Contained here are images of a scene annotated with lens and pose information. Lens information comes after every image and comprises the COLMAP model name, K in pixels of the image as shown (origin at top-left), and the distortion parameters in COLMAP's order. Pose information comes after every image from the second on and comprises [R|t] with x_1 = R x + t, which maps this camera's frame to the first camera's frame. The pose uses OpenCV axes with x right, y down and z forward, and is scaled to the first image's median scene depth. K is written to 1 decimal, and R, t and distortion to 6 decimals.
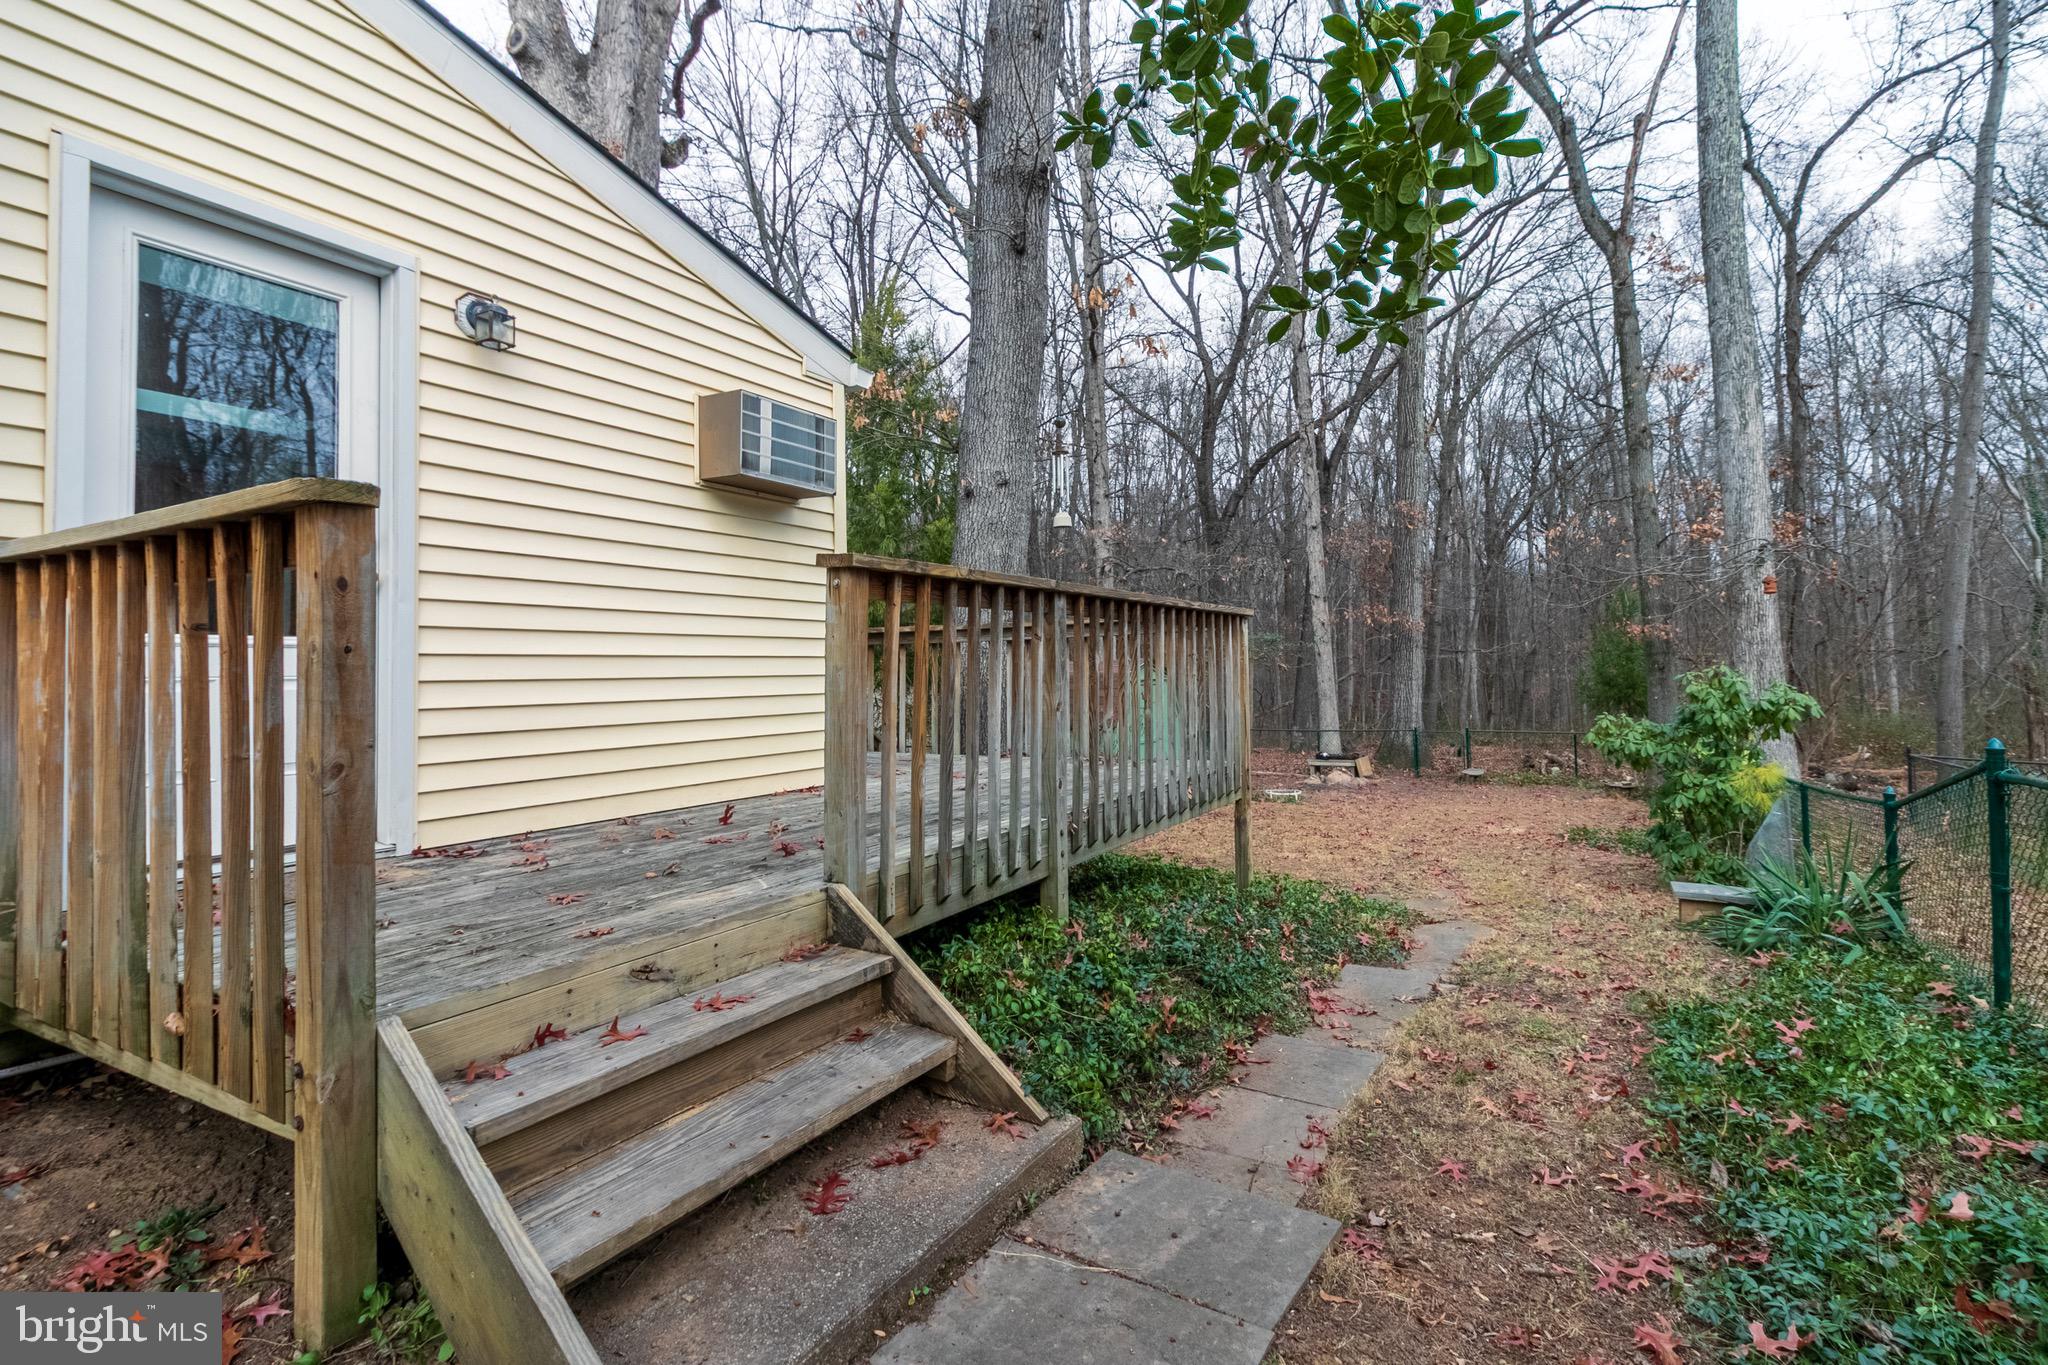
lens RADIAL K [[962.0, 0, 1025.0], [0, 962.0, 642.8], [0, 0, 1]] dist [-0.000411, 0.000198]
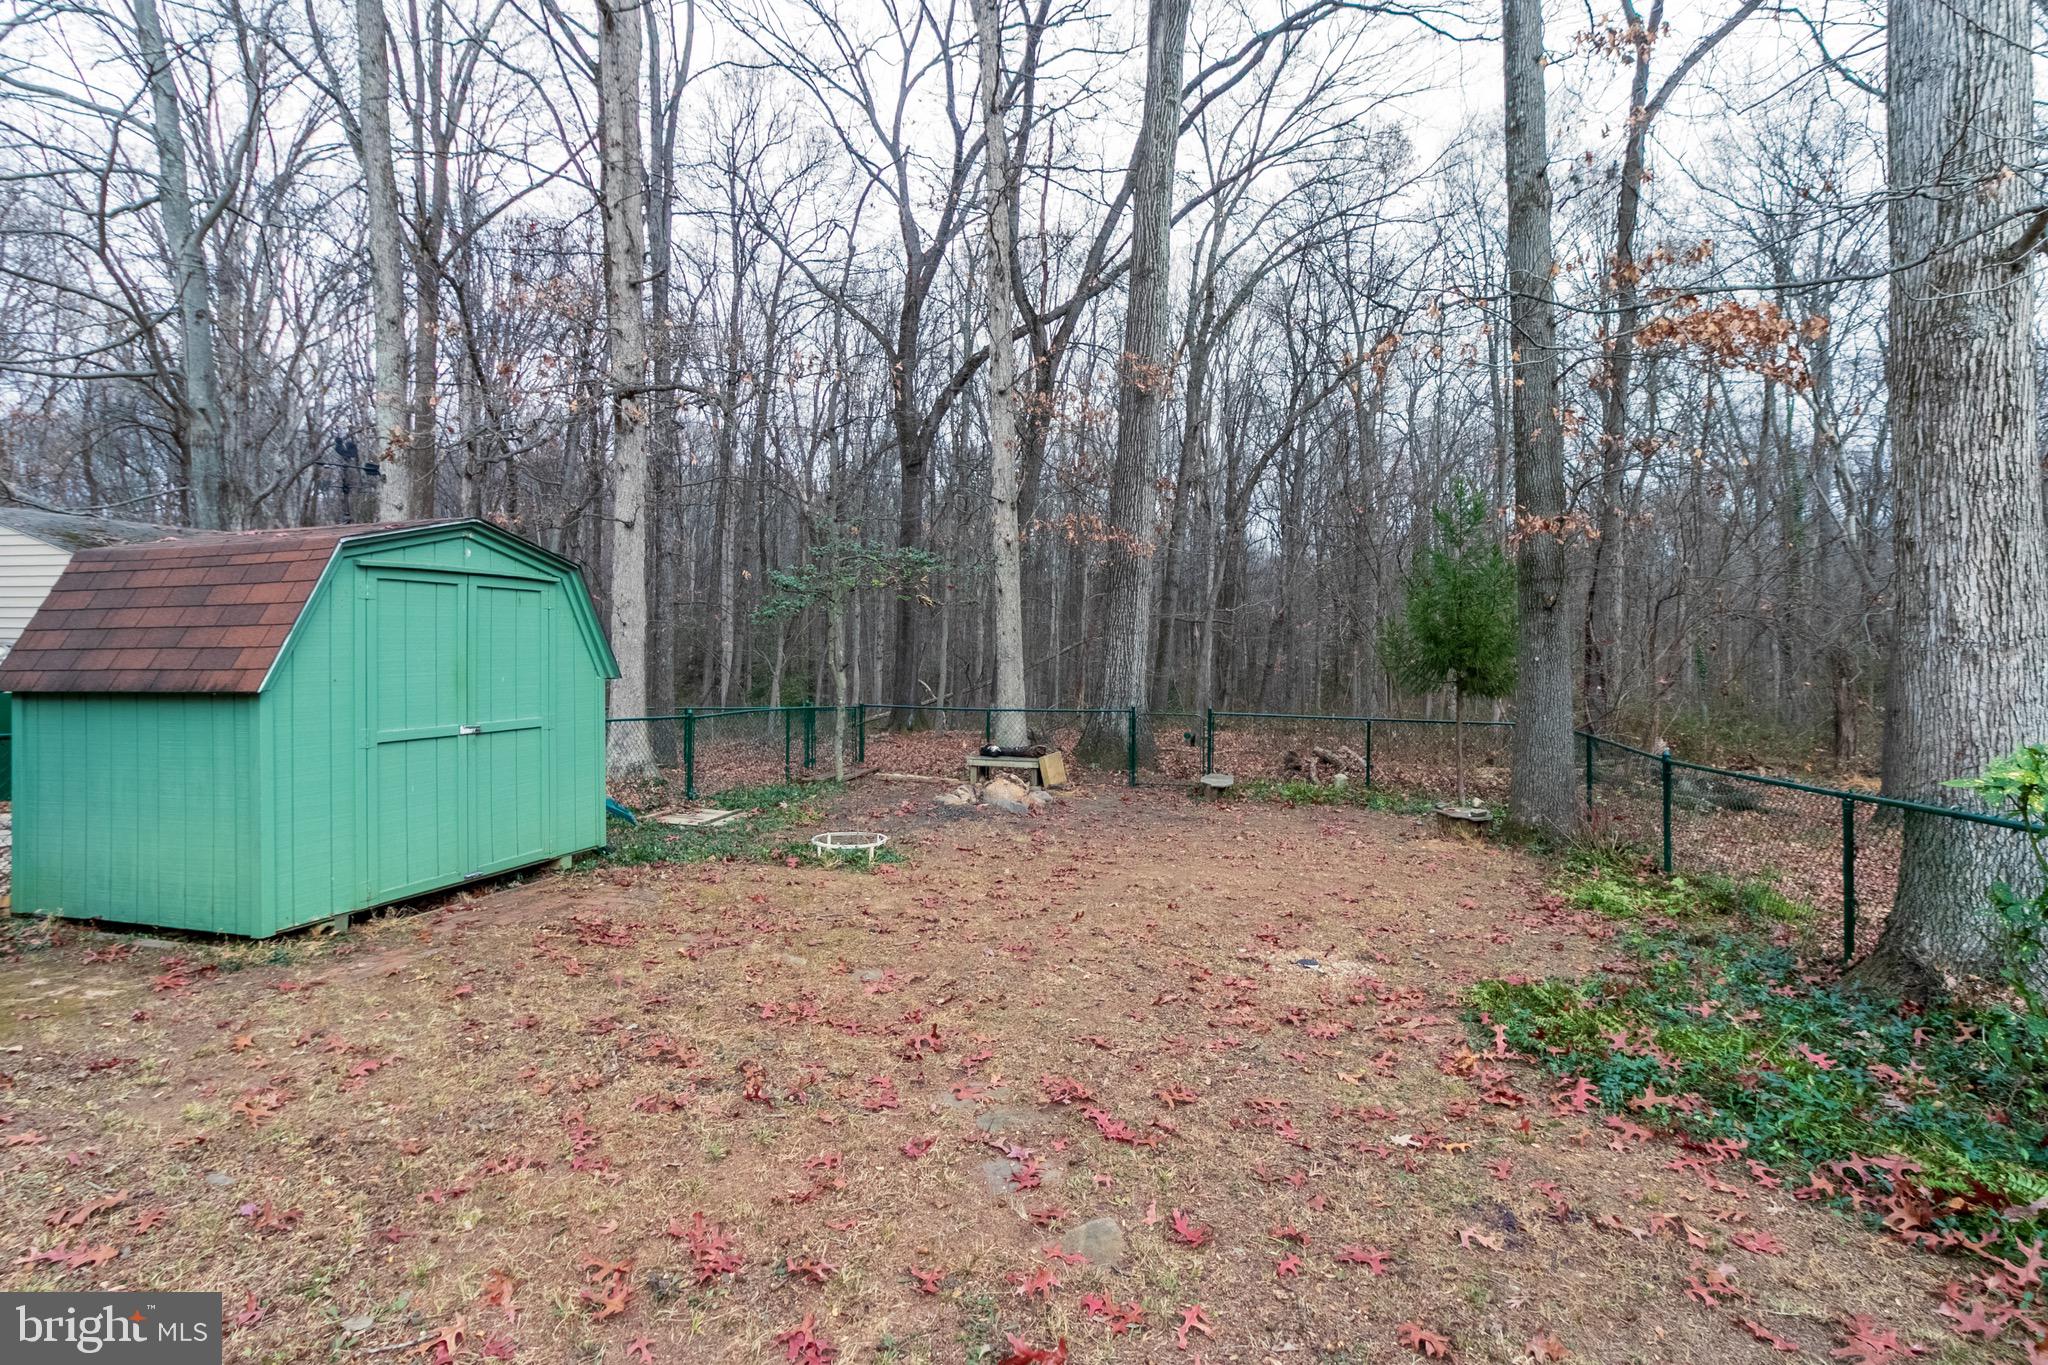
lens RADIAL K [[953.9, 0, 1014.8], [0, 953.9, 670.1], [0, 0, 1]] dist [0.000972, 0.001245]
pose [[0.970656, 0.025485, 0.239117, 0.165940], [-0.038048, 0.998119, 0.048070, 0.033833], [-0.237442, -0.055757, 0.969800, 0.381185]]
